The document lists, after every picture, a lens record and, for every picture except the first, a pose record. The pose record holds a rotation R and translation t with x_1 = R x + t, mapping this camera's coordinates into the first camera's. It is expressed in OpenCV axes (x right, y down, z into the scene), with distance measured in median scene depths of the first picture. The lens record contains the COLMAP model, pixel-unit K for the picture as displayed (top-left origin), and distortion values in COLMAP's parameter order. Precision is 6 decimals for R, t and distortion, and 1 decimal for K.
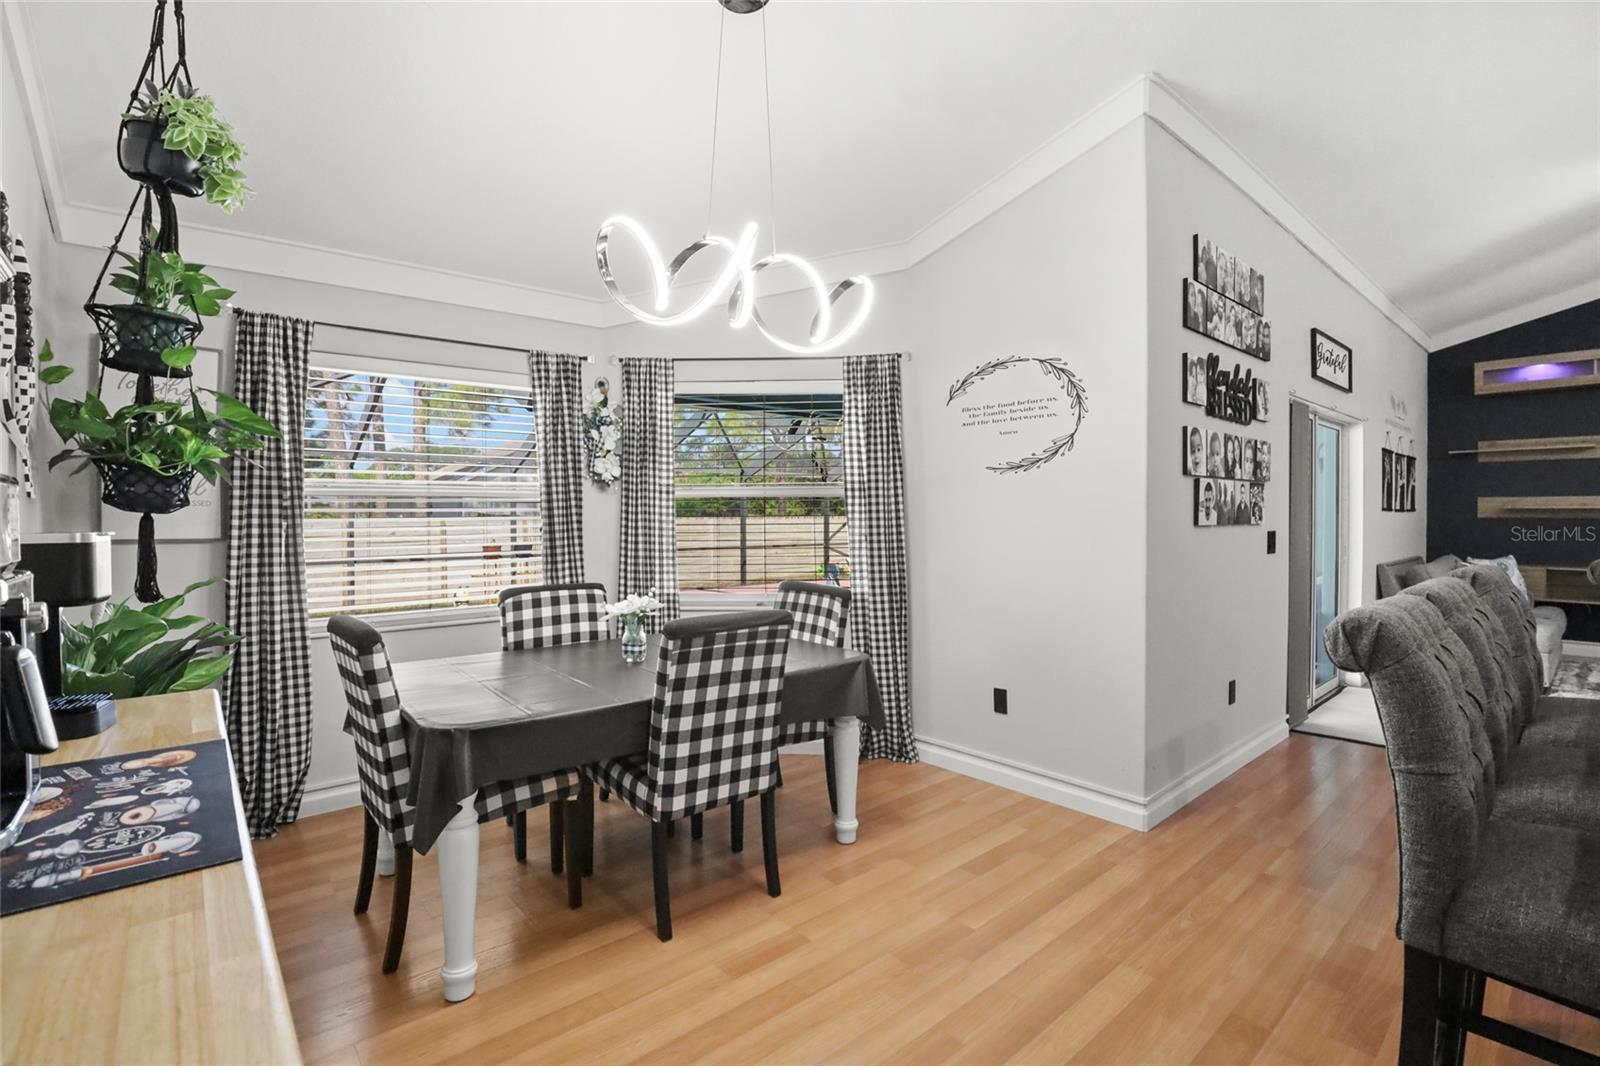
lens RADIAL K [[729.8, 0, 807.7], [0, 729.8, 523.3], [0, 0, 1]] dist [-0.040154, 0.007967]
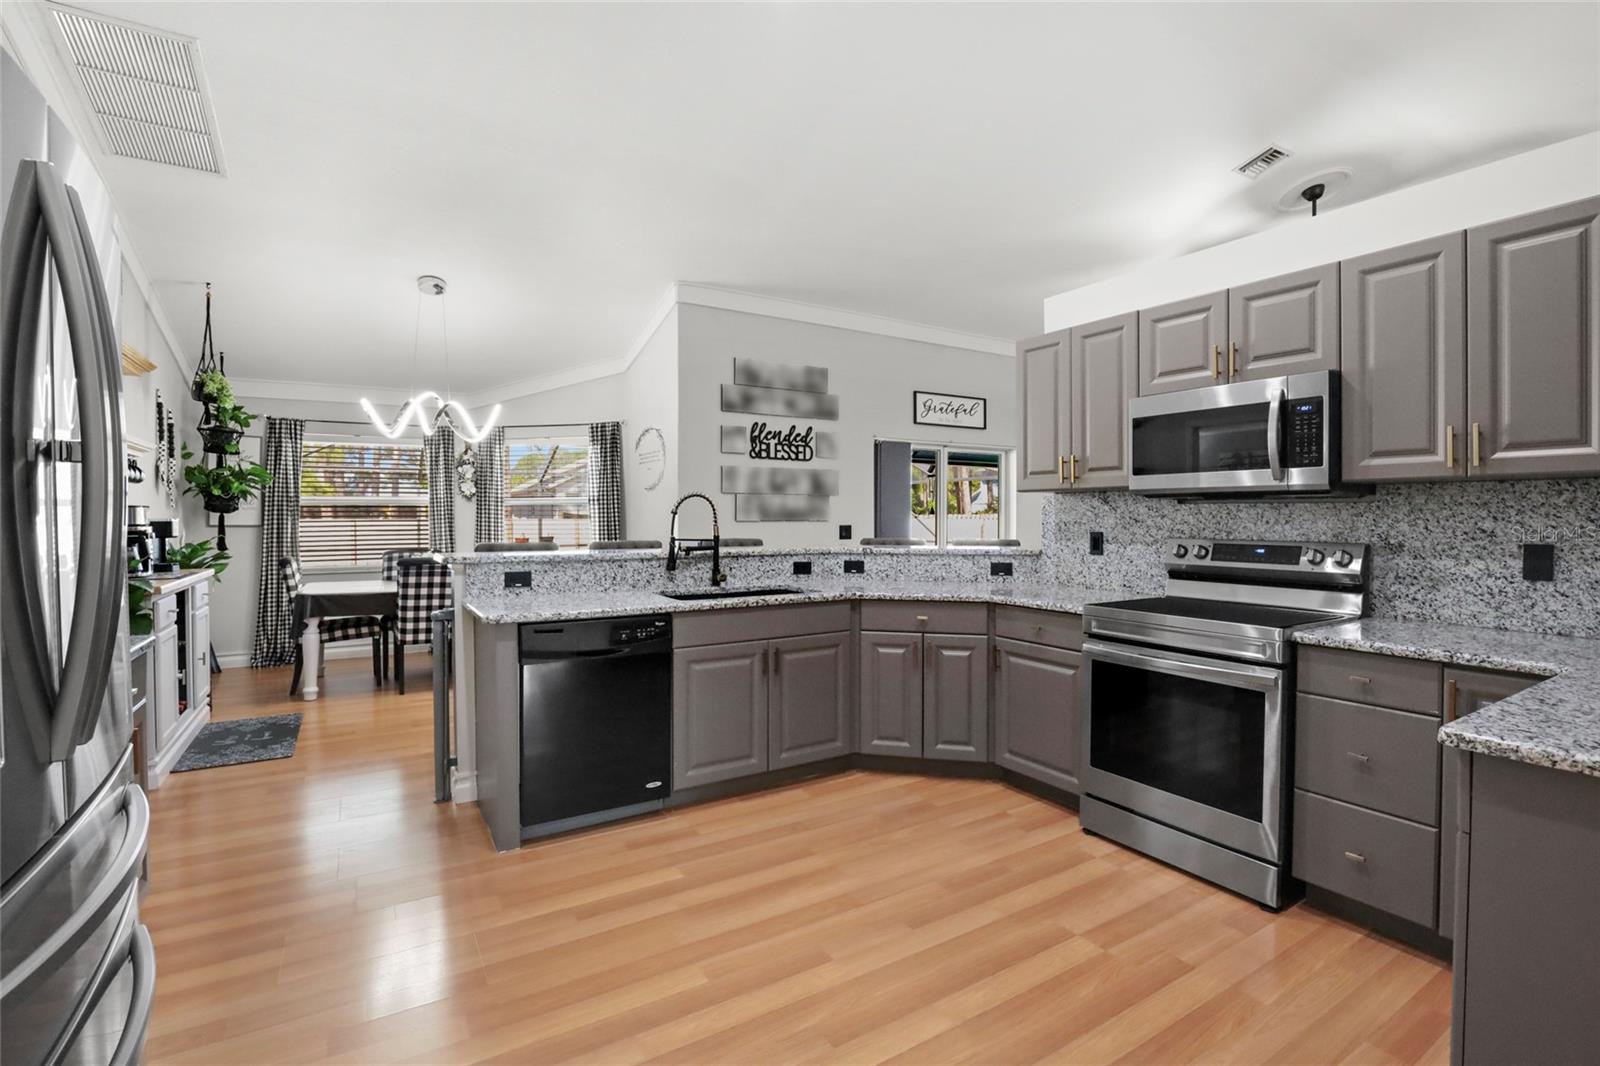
lens RADIAL K [[729.8, 0, 807.7], [0, 729.8, 523.3], [0, 0, 1]] dist [-0.040154, 0.007967]
pose [[0.986423, 0.003571, -0.164185, 1.352502], [-0.003646, 0.999993, -0.000151, 0.011589], [0.164184, 0.000748, 0.986429, -0.997664]]
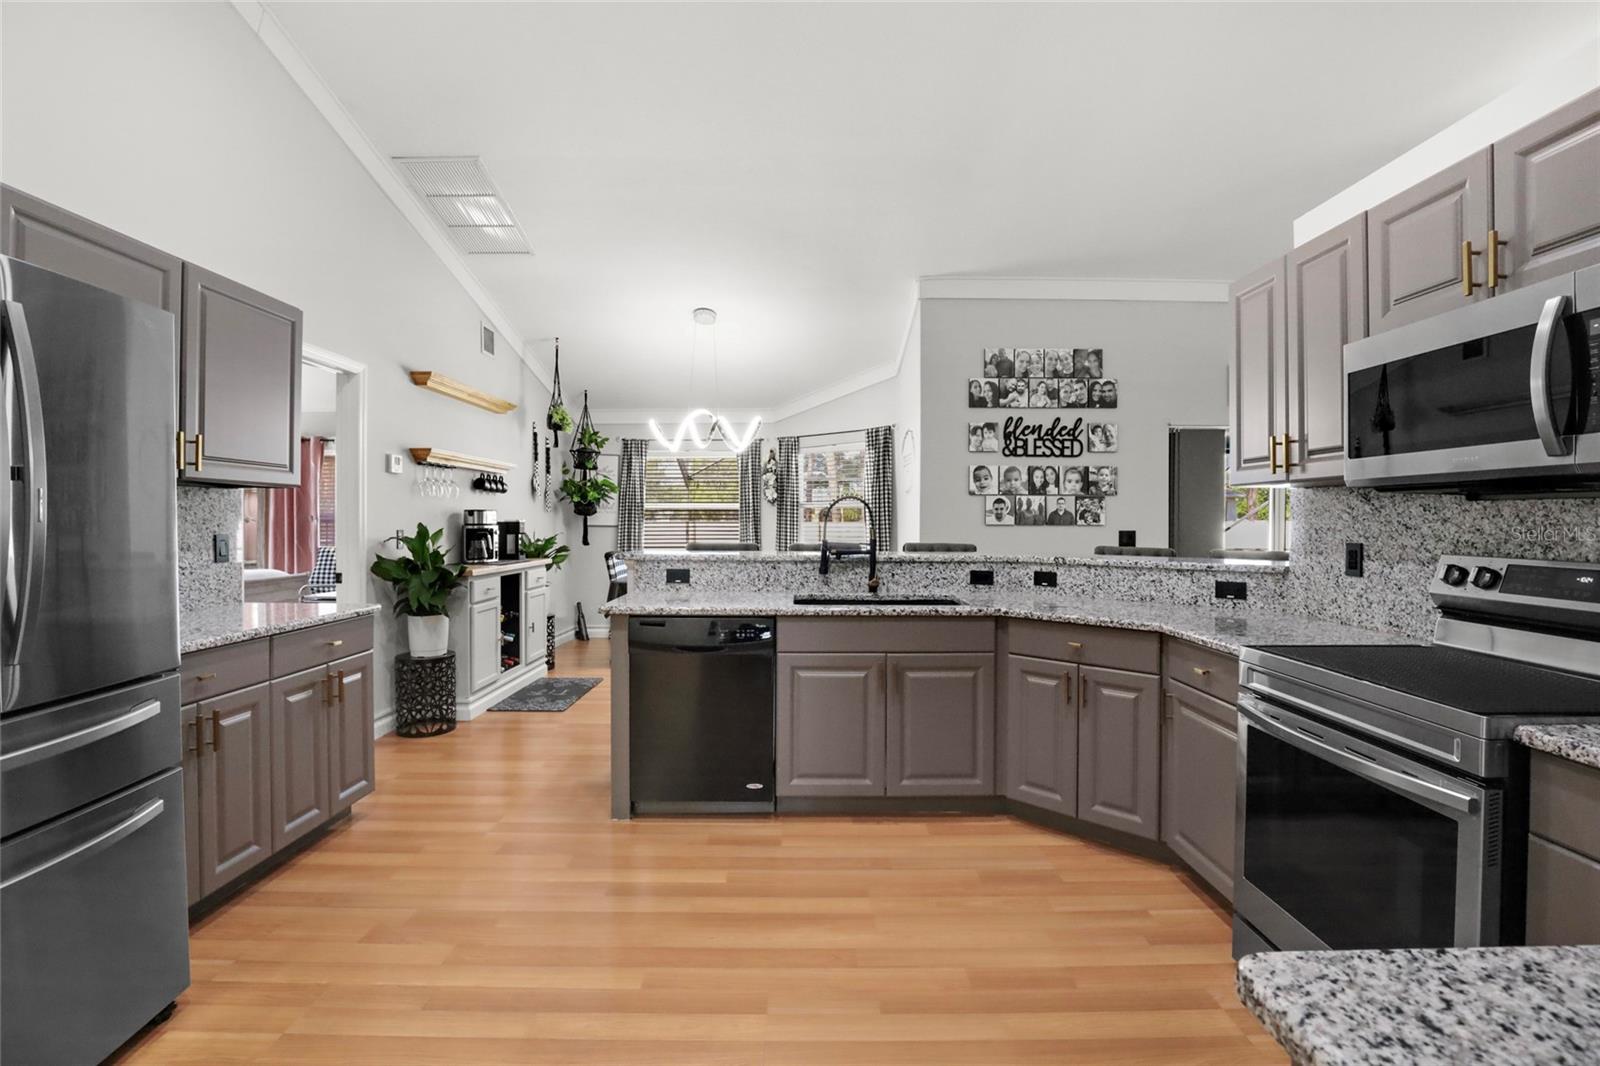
lens RADIAL K [[729.8, 0, 807.7], [0, 729.8, 523.3], [0, 0, 1]] dist [-0.040154, 0.007967]
pose [[0.755575, 0.007851, -0.655016, 1.771788], [-0.011718, 0.999930, -0.001532, 0.009651], [0.654958, 0.008833, 0.755614, -0.701545]]
